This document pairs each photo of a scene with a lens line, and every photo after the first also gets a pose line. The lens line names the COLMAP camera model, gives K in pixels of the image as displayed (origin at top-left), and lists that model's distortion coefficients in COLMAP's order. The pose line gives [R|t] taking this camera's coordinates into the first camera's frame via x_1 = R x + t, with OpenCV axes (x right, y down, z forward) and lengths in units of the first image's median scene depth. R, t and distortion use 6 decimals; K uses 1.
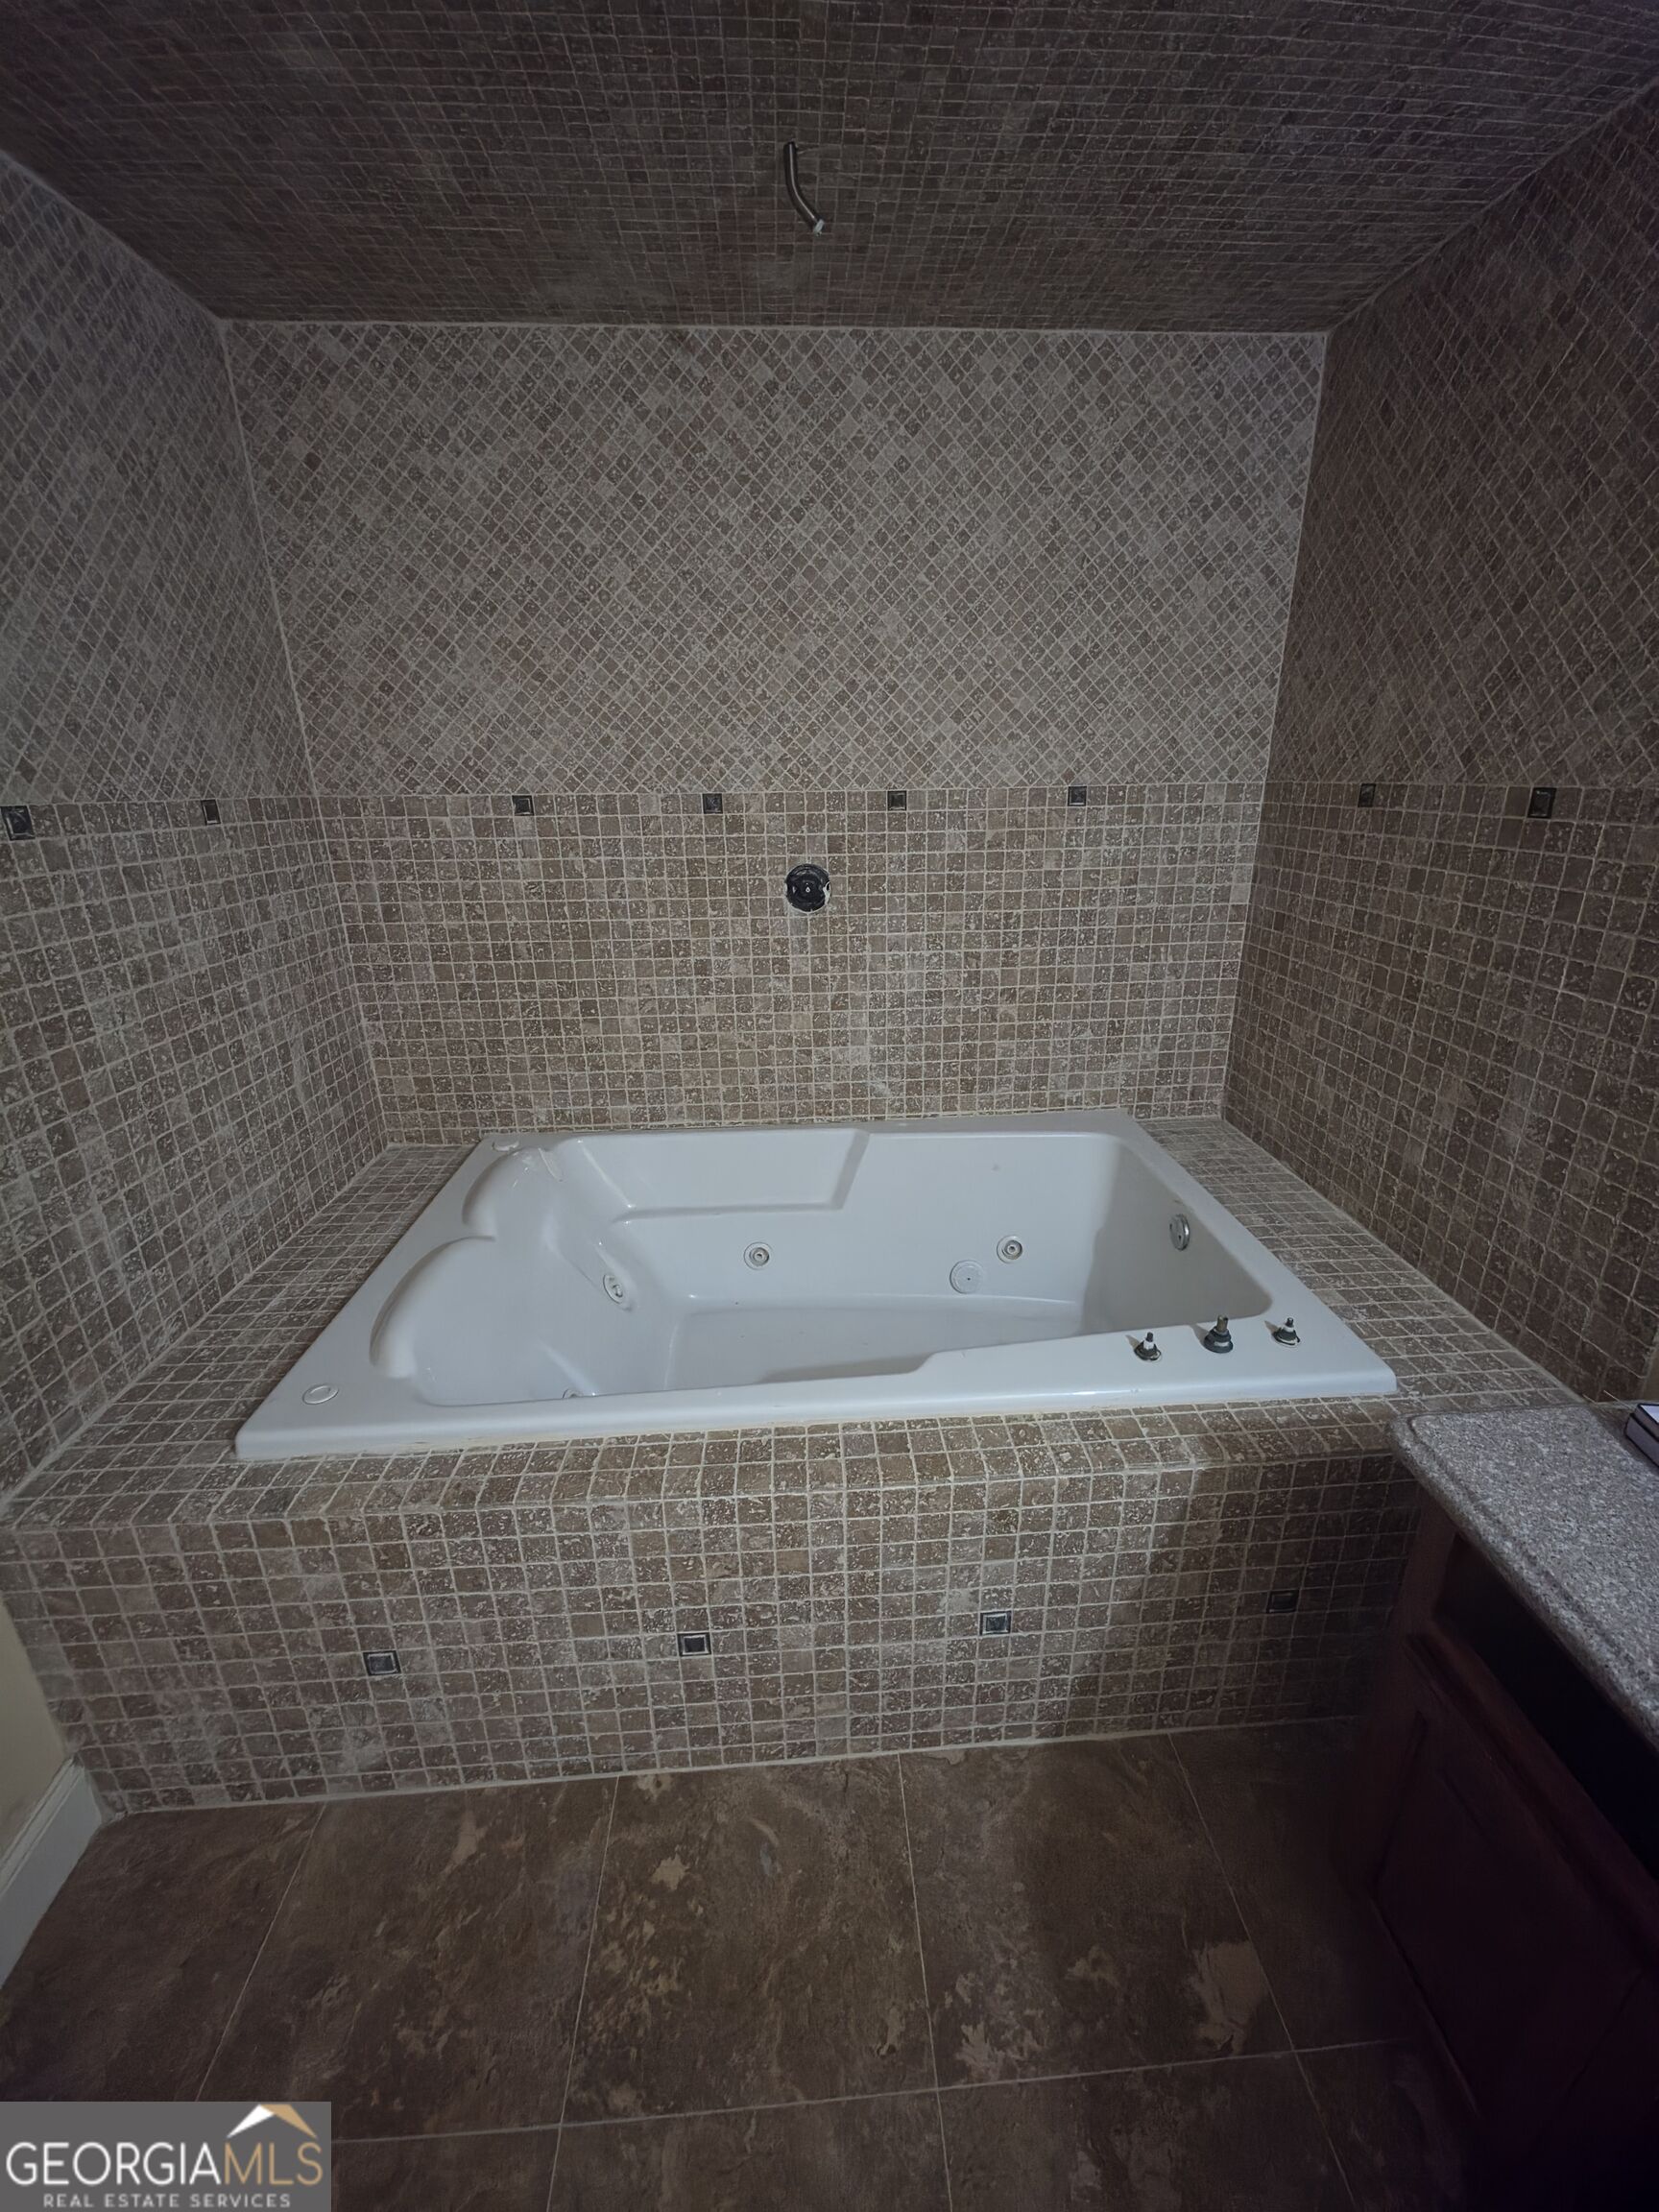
lens RADIAL K [[883.1, 0, 848.6], [0, 883.1, 1086.5], [0, 0, 1]] dist [0.009676, -0.007883]
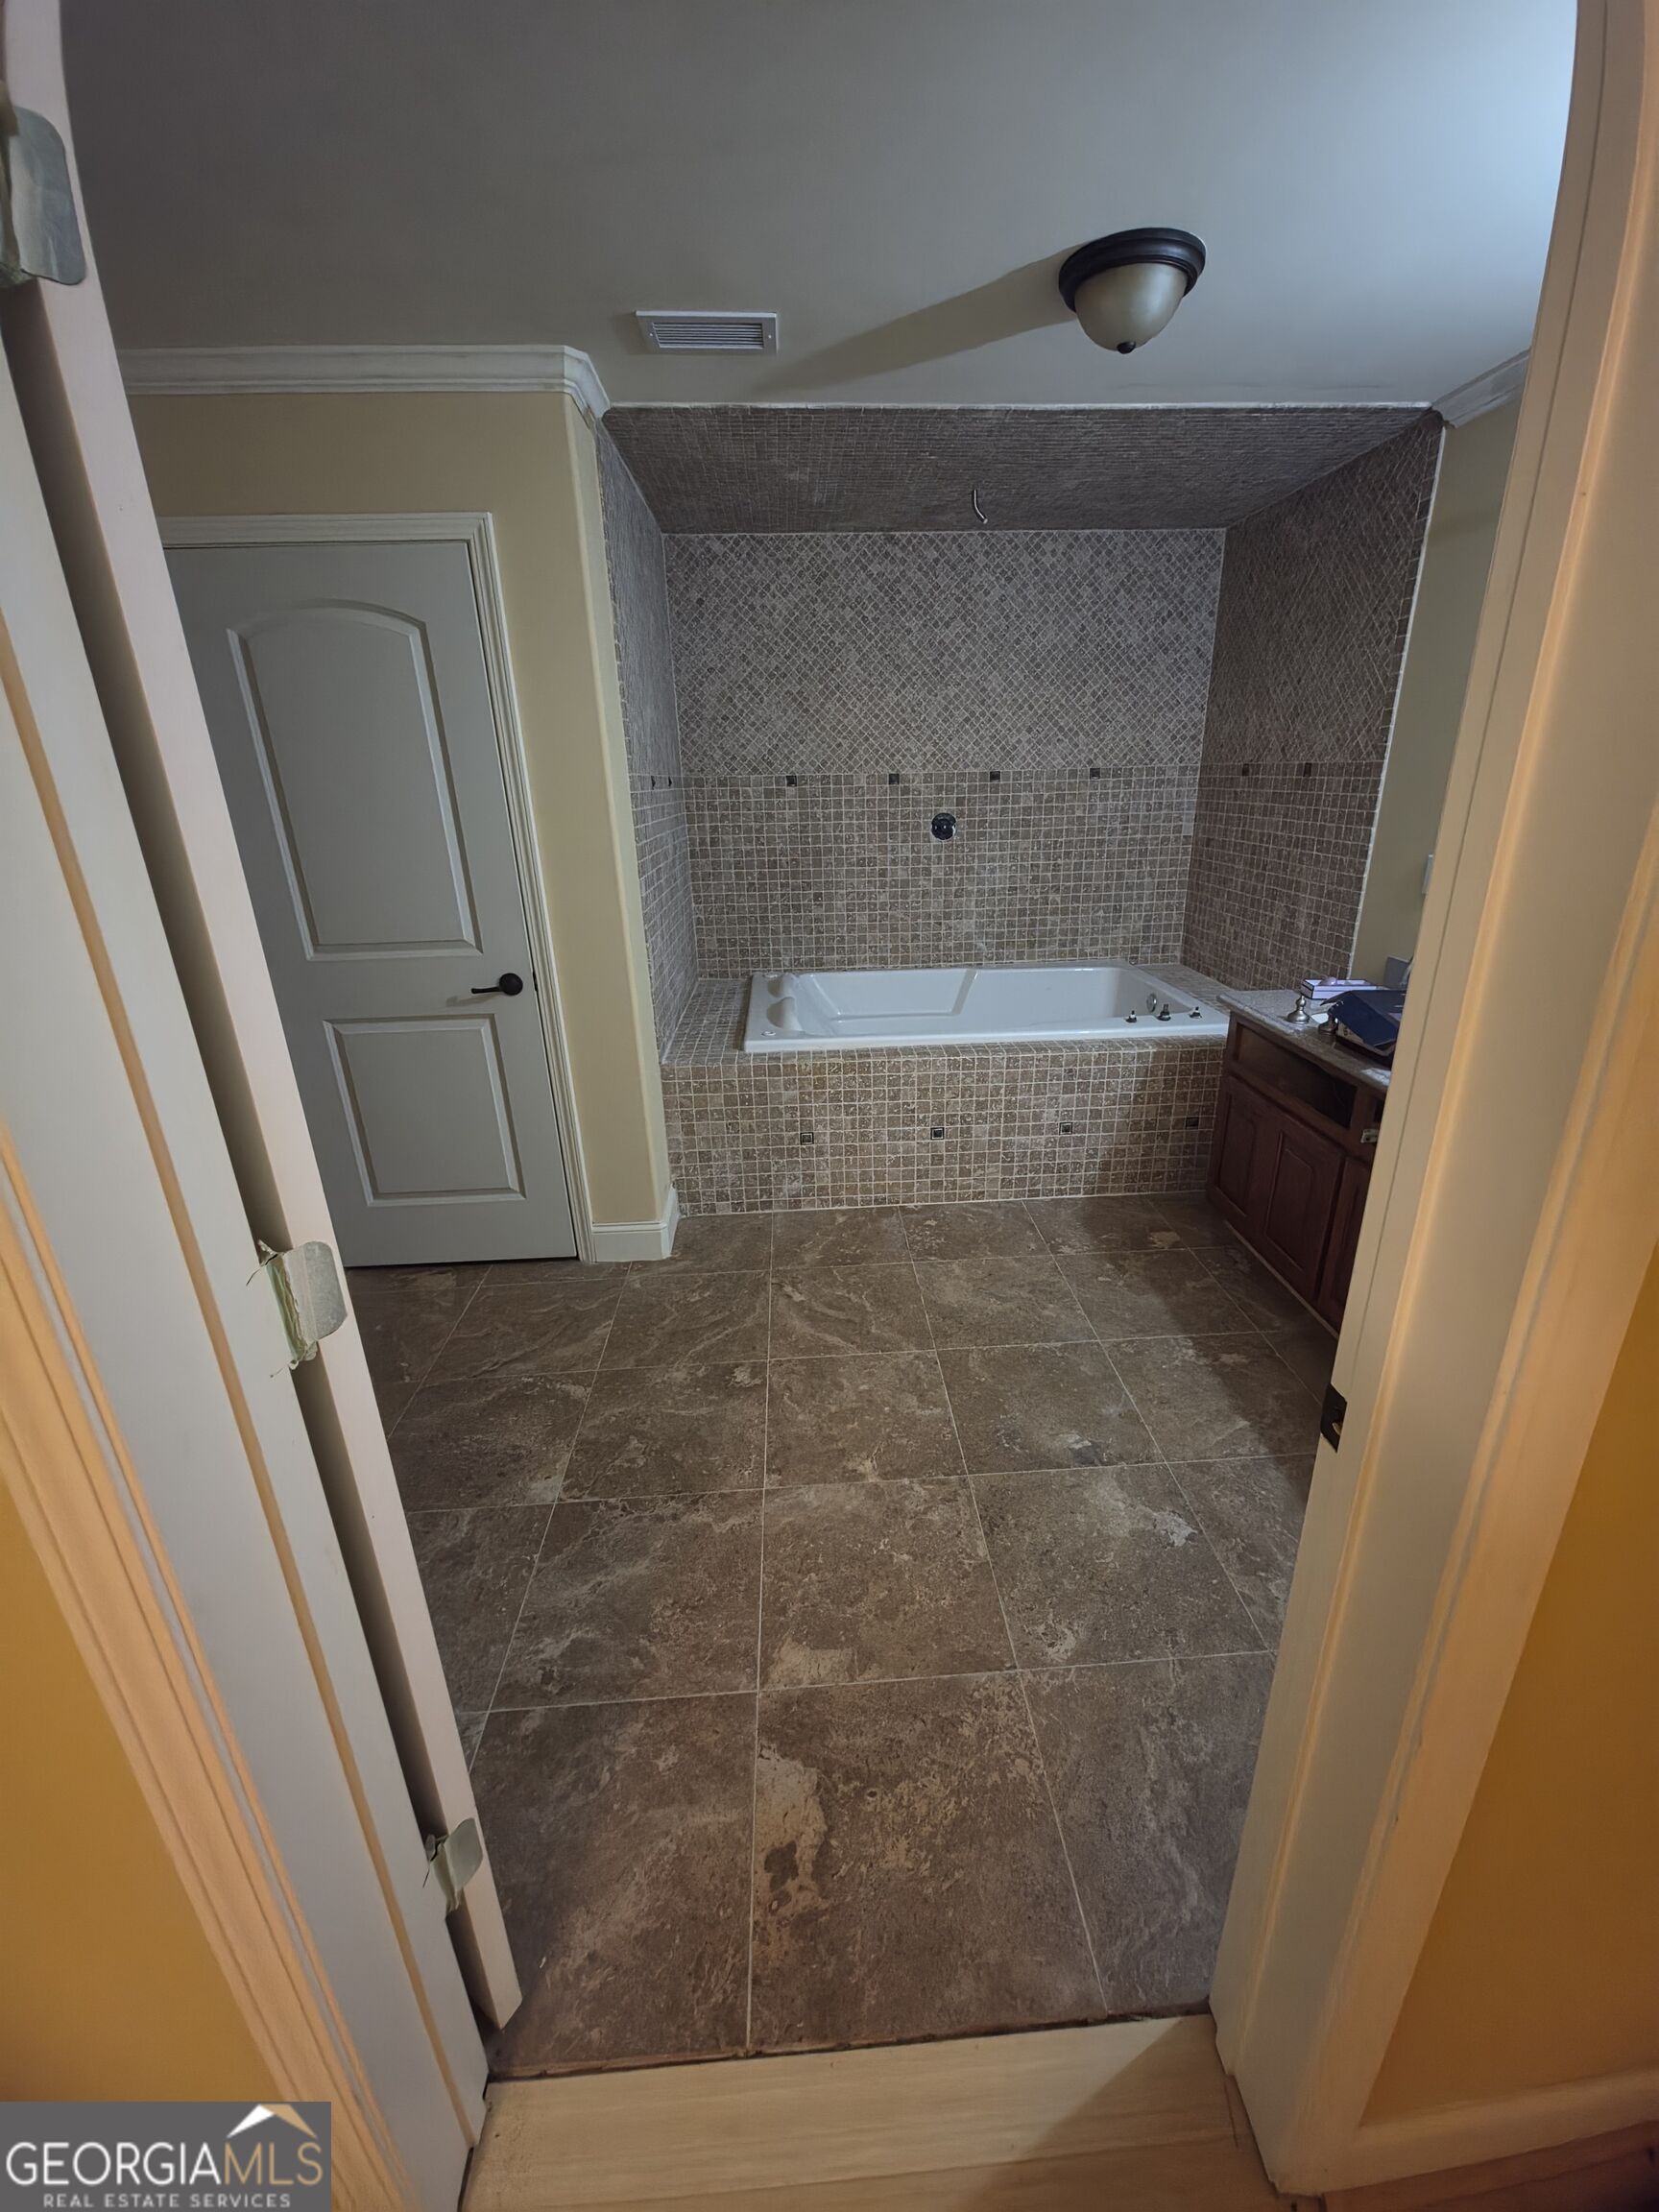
lens RADIAL K [[883.1, 0, 848.6], [0, 883.1, 1086.5], [0, 0, 1]] dist [0.009676, -0.007883]
pose [[0.999968, -0.007313, -0.003283, -0.262432], [0.007319, 0.999971, 0.001959, 0.327802], [0.003269, -0.001983, 0.999993, -0.872137]]
